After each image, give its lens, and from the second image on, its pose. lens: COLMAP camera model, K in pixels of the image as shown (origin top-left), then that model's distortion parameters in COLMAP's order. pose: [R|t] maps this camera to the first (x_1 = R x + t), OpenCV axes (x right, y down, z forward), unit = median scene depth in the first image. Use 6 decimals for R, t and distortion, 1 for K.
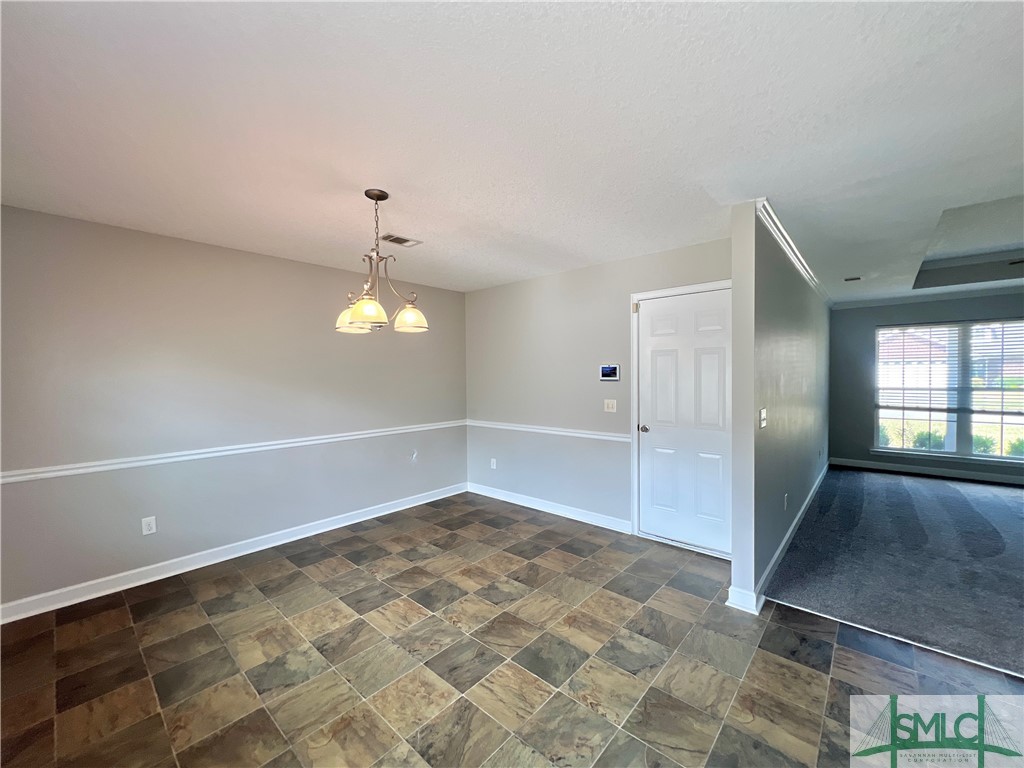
lens RADIAL K [[410.7, 0, 511.8], [0, 410.7, 382.8], [0, 0, 1]] dist [-0.002423, 0.001178]
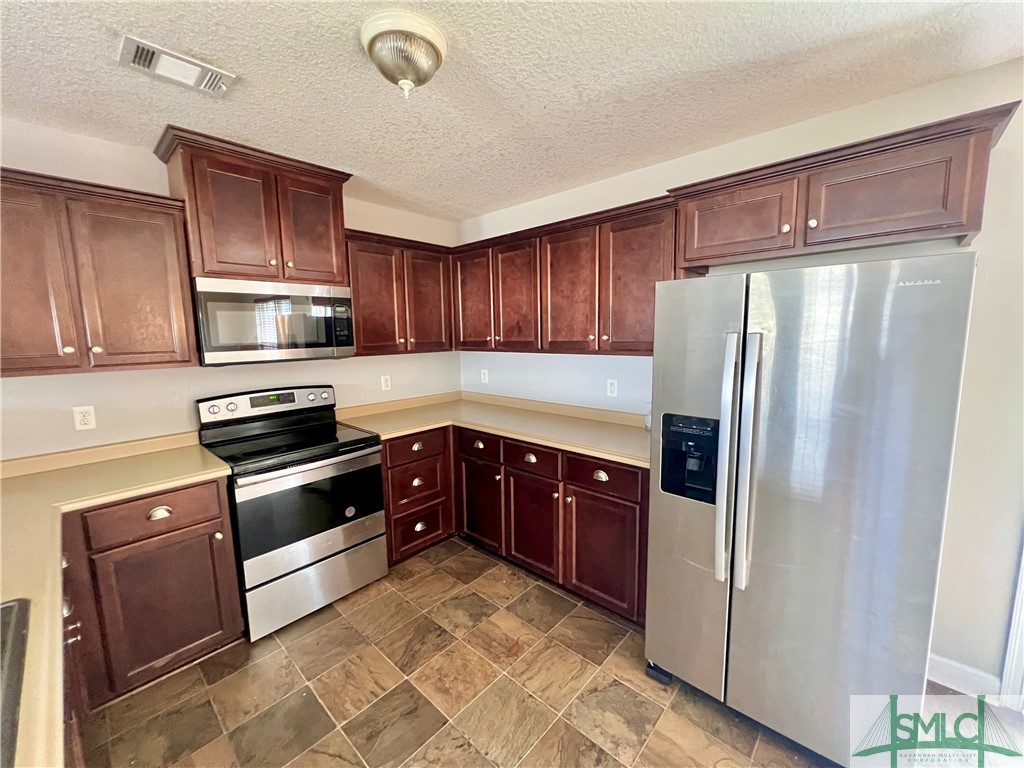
lens RADIAL K [[410.7, 0, 511.6], [0, 410.7, 384.1], [0, 0, 1]] dist [-0.002423, 0.001178]
pose [[-0.999422, 0.029534, 0.016848, -0.396395], [0.031641, 0.989236, 0.142865, -0.071614], [-0.012447, 0.143315, -0.989599, 1.812336]]
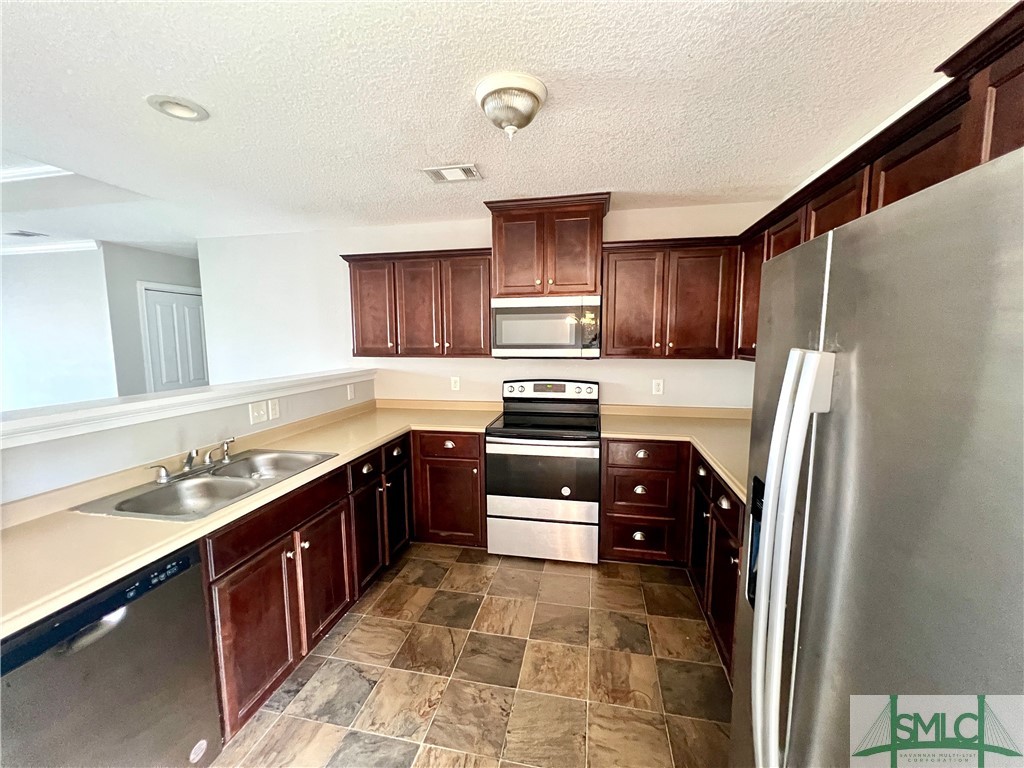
lens RADIAL K [[410.7, 0, 511.6], [0, 410.7, 384.2], [0, 0, 1]] dist [-0.002423, 0.001178]
pose [[-0.504328, -0.080951, 0.859709, -0.981270], [0.027162, 0.993616, 0.109494, -0.062427], [-0.863085, 0.078572, -0.498910, 1.497781]]
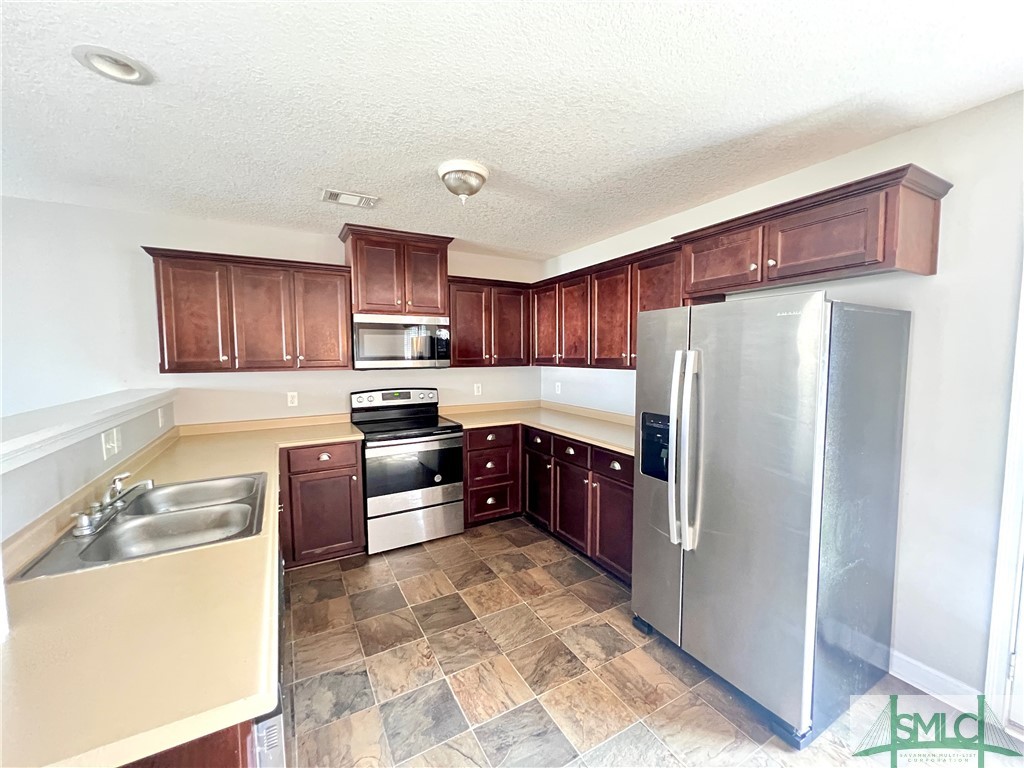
lens RADIAL K [[410.7, 0, 511.8], [0, 410.7, 383.8], [0, 0, 1]] dist [-0.002423, 0.001178]
pose [[-0.945907, -0.004170, 0.324410, -0.721699], [0.024114, 0.996248, 0.083118, -0.057073], [-0.323539, 0.086445, -0.942258, 2.126850]]
